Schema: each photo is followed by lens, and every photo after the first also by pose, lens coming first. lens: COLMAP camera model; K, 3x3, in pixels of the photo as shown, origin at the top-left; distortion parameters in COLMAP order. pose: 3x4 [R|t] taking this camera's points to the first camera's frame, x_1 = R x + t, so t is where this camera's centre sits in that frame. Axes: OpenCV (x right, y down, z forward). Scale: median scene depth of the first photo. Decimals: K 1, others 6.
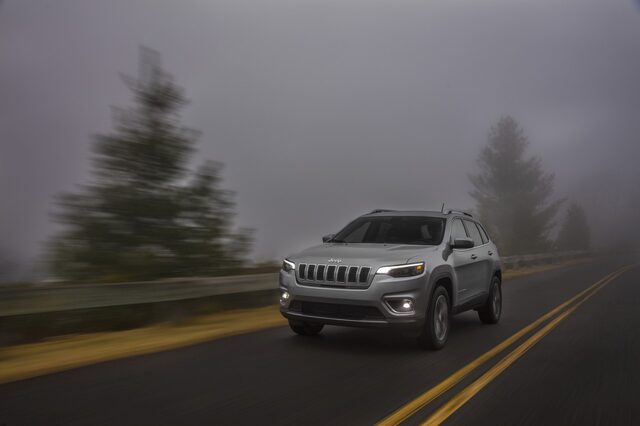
lens RADIAL K [[589.3, 0, 320.0], [0, 589.3, 213.0], [0, 0, 1]] dist [-0.006941, -0.001787]
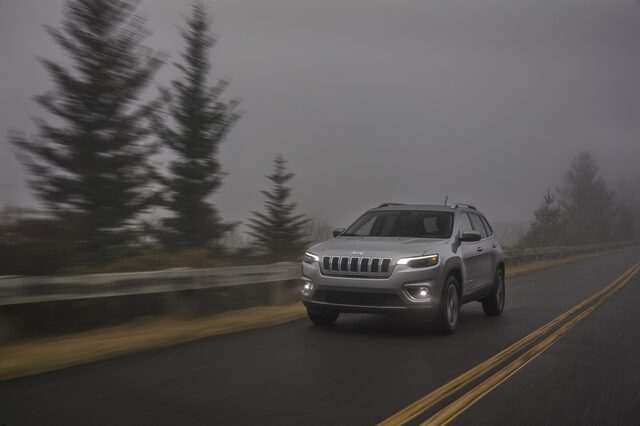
lens RADIAL K [[760.2, 0, 320.0], [0, 760.2, 213.0], [0, 0, 1]] dist [0.011845, 0.008880]
pose [[0.997658, -0.001704, 0.068385, -0.135600], [0.000199, 0.999758, 0.022009, -0.023670], [-0.068406, -0.021944, 0.997416, -0.386633]]
